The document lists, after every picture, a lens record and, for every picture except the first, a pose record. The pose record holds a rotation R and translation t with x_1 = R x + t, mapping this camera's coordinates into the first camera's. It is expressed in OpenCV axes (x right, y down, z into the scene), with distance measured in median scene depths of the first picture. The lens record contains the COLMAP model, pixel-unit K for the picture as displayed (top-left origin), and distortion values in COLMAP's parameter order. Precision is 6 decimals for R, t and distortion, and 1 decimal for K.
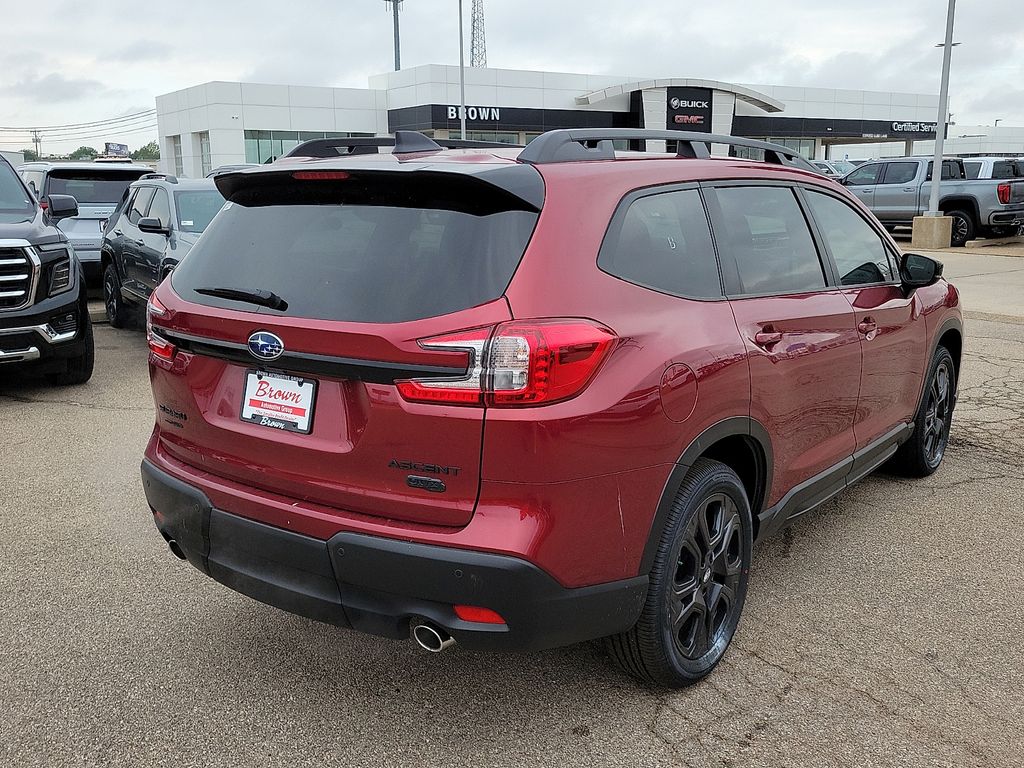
lens RADIAL K [[999.5, 0, 523.2], [0, 999.5, 390.7], [0, 0, 1]] dist [0.043756, -0.002440]
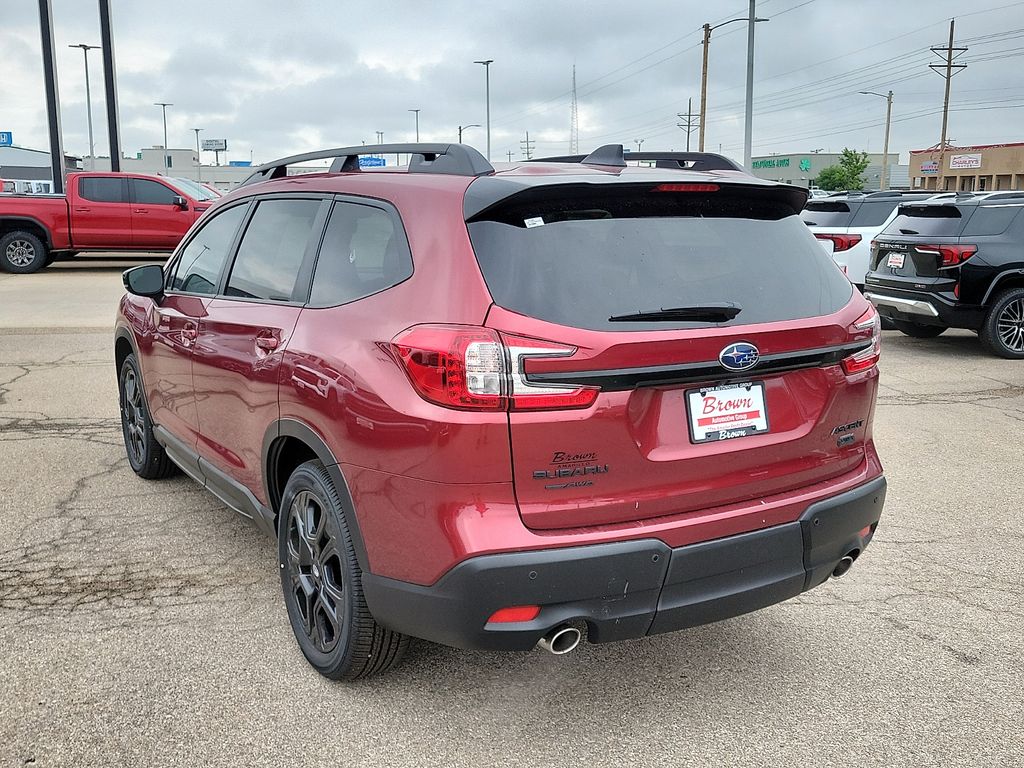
lens RADIAL K [[987.4, 0, 525.7], [0, 987.4, 384.2], [0, 0, 1]] dist [0.047678, -0.010918]
pose [[0.365345, -0.163636, 0.916377, -1.230879], [0.183062, 0.977835, 0.101627, -0.155686], [-0.912694, 0.130625, 0.387203, 0.801640]]
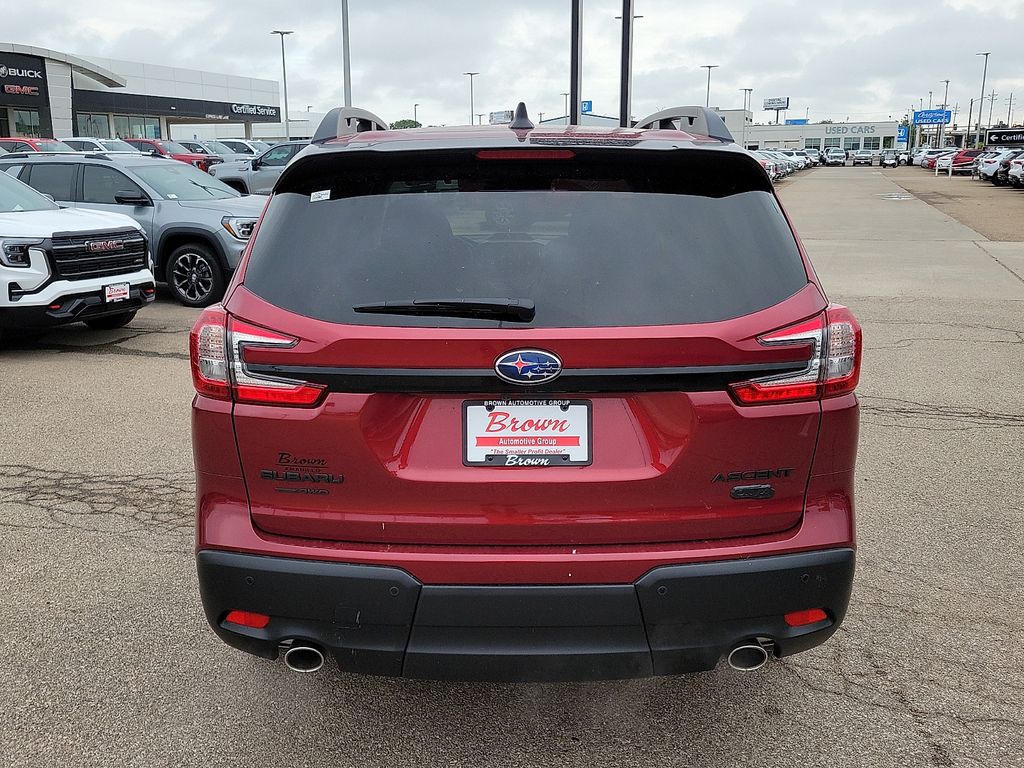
lens RADIAL K [[995.7, 0, 512.0], [0, 995.7, 384.0], [0, 0, 1]] dist [0.048086, -0.011685]
pose [[0.797898, -0.131144, 0.588354, -0.730763], [0.123407, 0.990912, 0.053516, -0.074782], [-0.590025, 0.029906, 0.806831, 0.353752]]
